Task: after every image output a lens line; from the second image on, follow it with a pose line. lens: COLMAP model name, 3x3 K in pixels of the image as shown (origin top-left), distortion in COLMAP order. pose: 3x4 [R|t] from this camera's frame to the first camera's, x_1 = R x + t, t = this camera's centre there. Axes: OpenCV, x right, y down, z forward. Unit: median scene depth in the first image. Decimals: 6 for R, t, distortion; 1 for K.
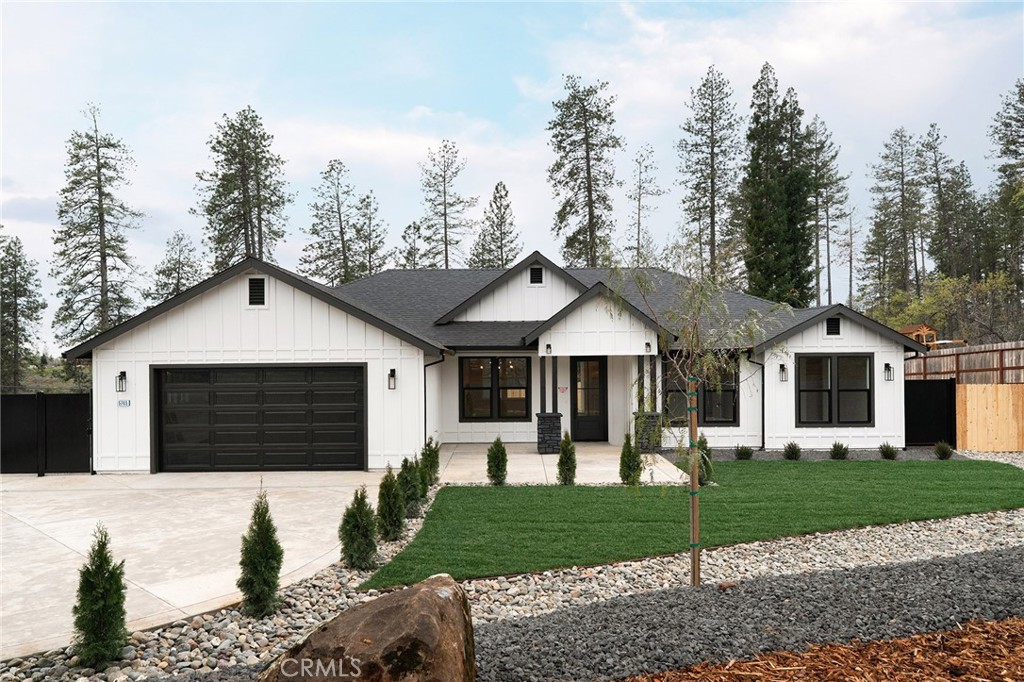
lens RADIAL K [[696.1, 0, 510.4], [0, 696.1, 350.2], [0, 0, 1]] dist [0.001350, -0.000210]
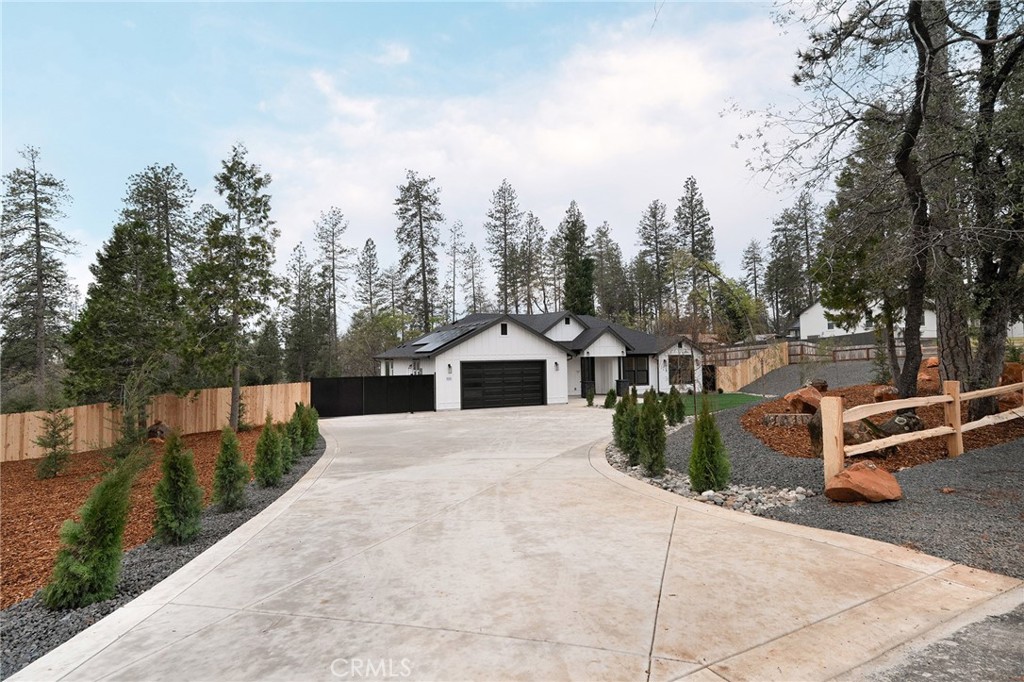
lens RADIAL K [[530.4, 0, 497.7], [0, 530.4, 332.4], [0, 0, 1]] dist [-0.003260, -0.000518]
pose [[0.920004, 0.013699, 0.391670, -0.218551], [0.002469, 0.999166, -0.040747, -0.000342], [-0.391901, 0.038455, 0.919203, -0.125455]]
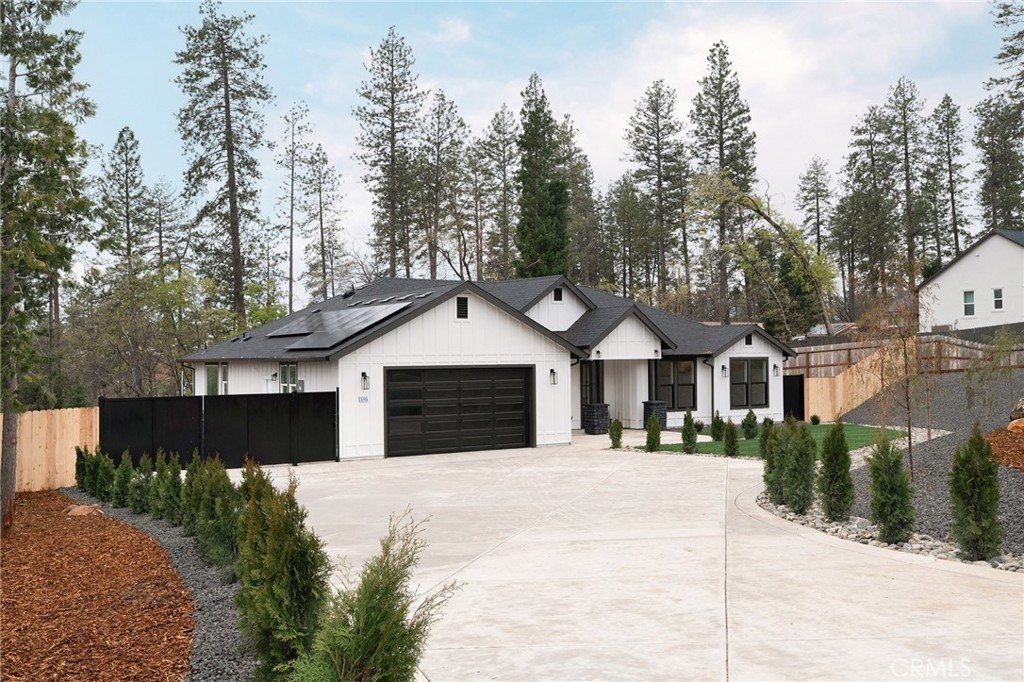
lens RADIAL K [[981.6, 0, 515.5], [0, 981.6, 336.3], [0, 0, 1]] dist [0.011082, 0.000000]
pose [[0.841198, 0.012340, 0.540587, -0.251080], [-0.001740, 0.999796, -0.020114, 0.000550], [-0.540725, 0.015979, 0.841048, -0.108766]]
